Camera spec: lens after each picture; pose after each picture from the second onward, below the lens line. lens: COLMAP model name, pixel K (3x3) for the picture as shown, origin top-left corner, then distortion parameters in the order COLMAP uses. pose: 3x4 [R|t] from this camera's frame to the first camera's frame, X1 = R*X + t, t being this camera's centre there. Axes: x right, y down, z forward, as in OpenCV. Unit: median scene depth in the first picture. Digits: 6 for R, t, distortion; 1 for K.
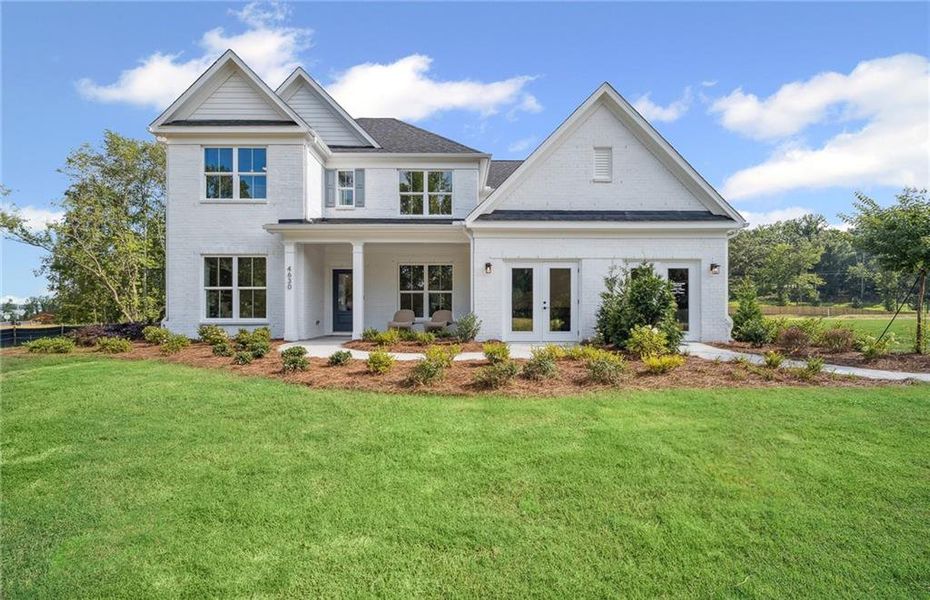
lens RADIAL K [[405.8, 0, 464.7], [0, 405.8, 309.6], [0, 0, 1]] dist [0.000353, 0.000174]
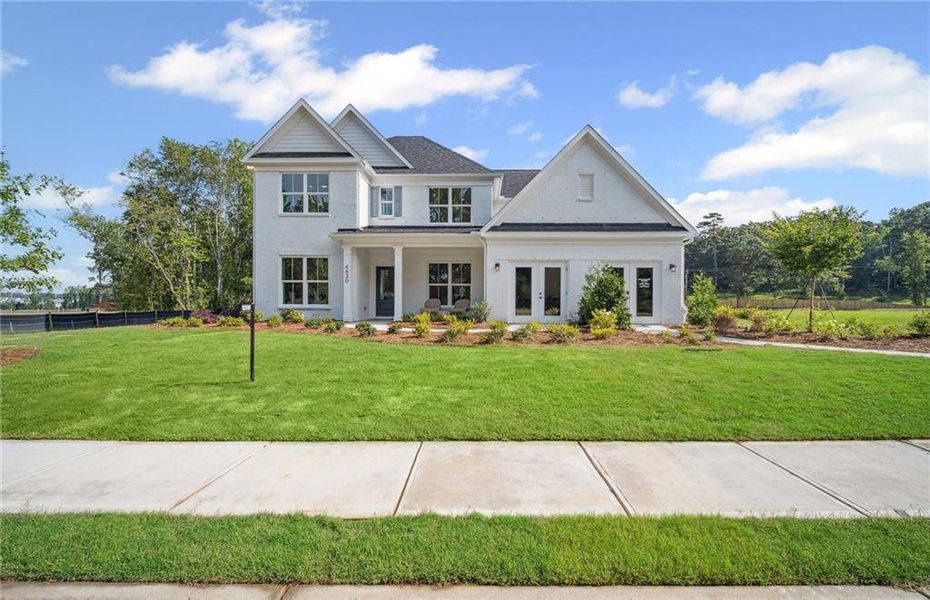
lens RADIAL K [[396.4, 0, 468.7], [0, 396.4, 275.5], [0, 0, 1]] dist [-0.002806, -0.000252]
pose [[0.999846, 0.006005, 0.016480, -0.057665], [-0.006000, 0.999982, -0.000346, -0.073112], [-0.016482, 0.000247, 0.999864, -0.278295]]
